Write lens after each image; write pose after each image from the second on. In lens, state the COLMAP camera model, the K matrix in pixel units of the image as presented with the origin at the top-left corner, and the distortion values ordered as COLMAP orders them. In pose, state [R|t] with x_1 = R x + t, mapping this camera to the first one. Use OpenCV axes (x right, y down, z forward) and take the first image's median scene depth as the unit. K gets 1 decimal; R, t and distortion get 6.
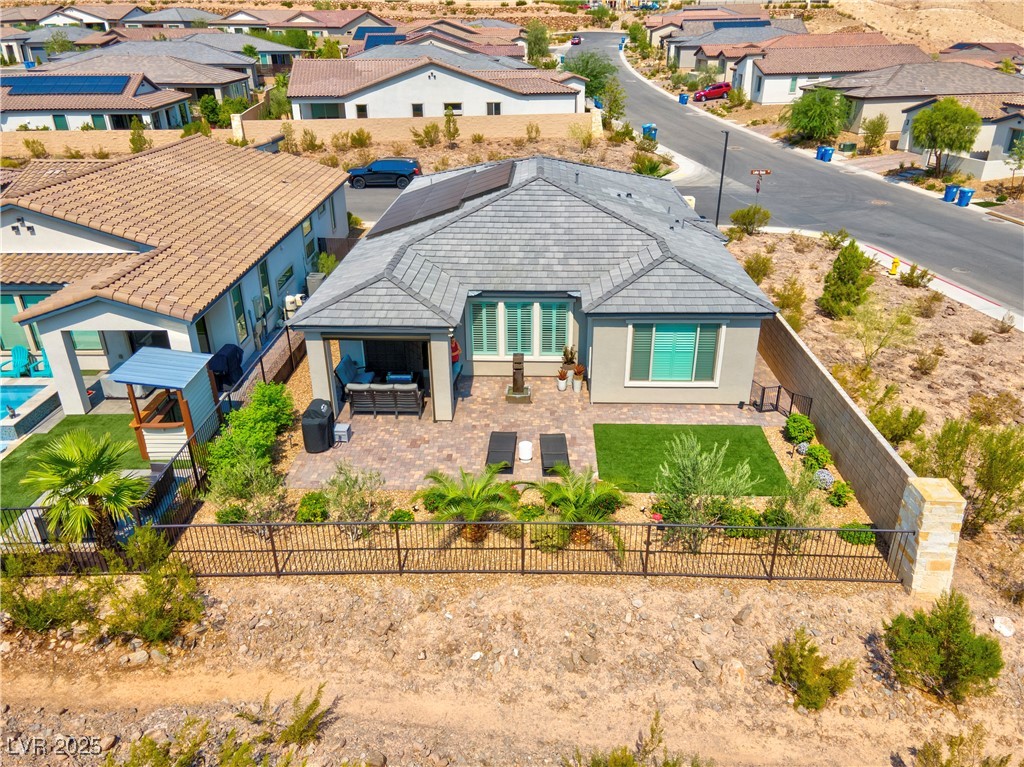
lens RADIAL K [[746.0, 0, 512.0], [0, 746.0, 383.5], [0, 0, 1]] dist [0.018357, 0.031309]
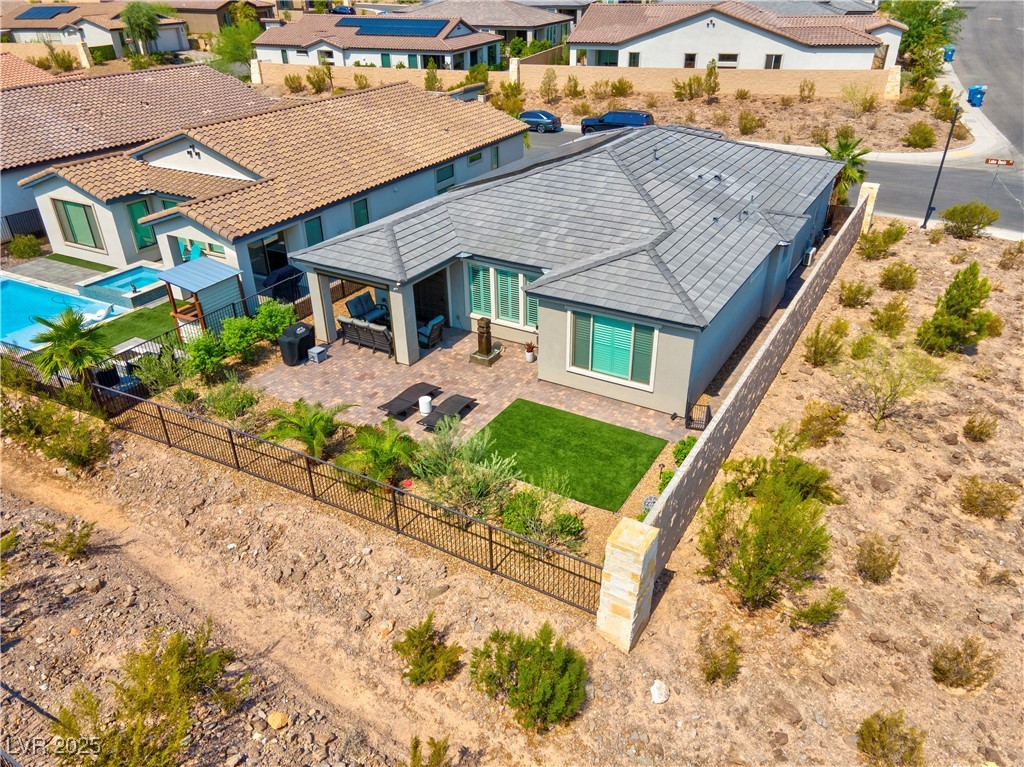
lens RADIAL K [[746.0, 0, 512.0], [0, 746.0, 383.5], [0, 0, 1]] dist [0.018357, 0.031309]
pose [[0.878653, 0.227755, -0.419638, 0.210898], [-0.196312, 0.973498, 0.117313, -0.033978], [0.435236, -0.020698, 0.900079, 0.024937]]
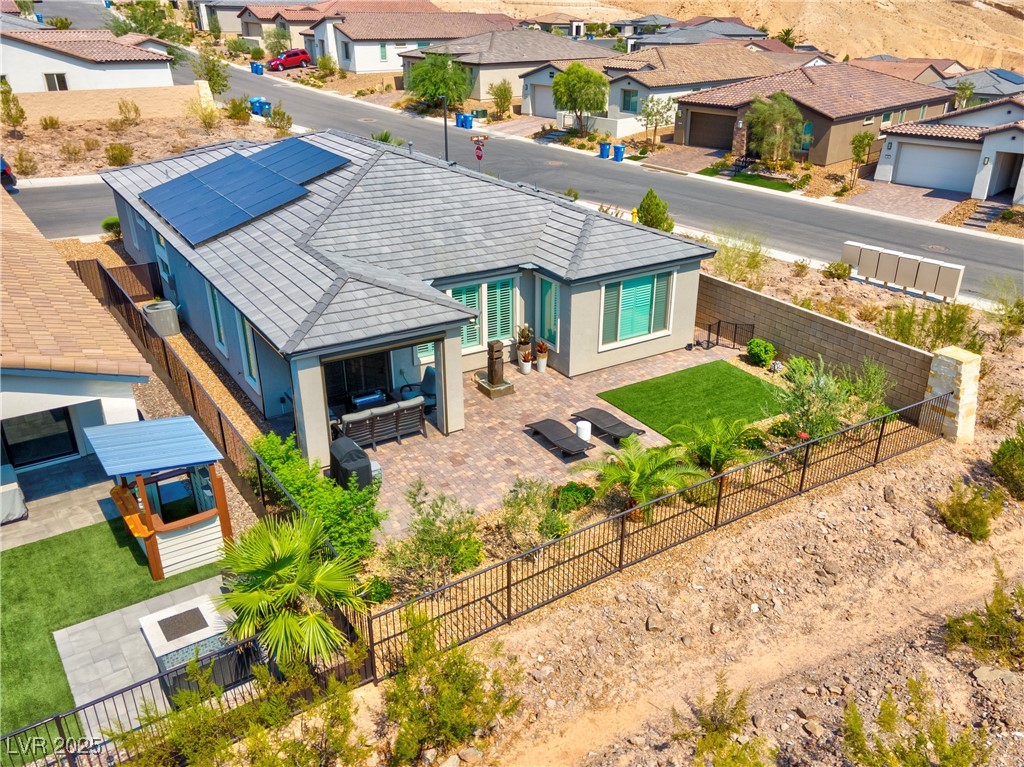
lens RADIAL K [[867.1, 0, 546.2], [0, 867.1, 385.2], [0, 0, 1]] dist [0.030137, 0.022098]
pose [[0.808086, -0.222404, 0.545466, -0.215576], [0.232084, 0.971294, 0.052205, -0.011696], [-0.541419, 0.084408, 0.836505, 0.042448]]
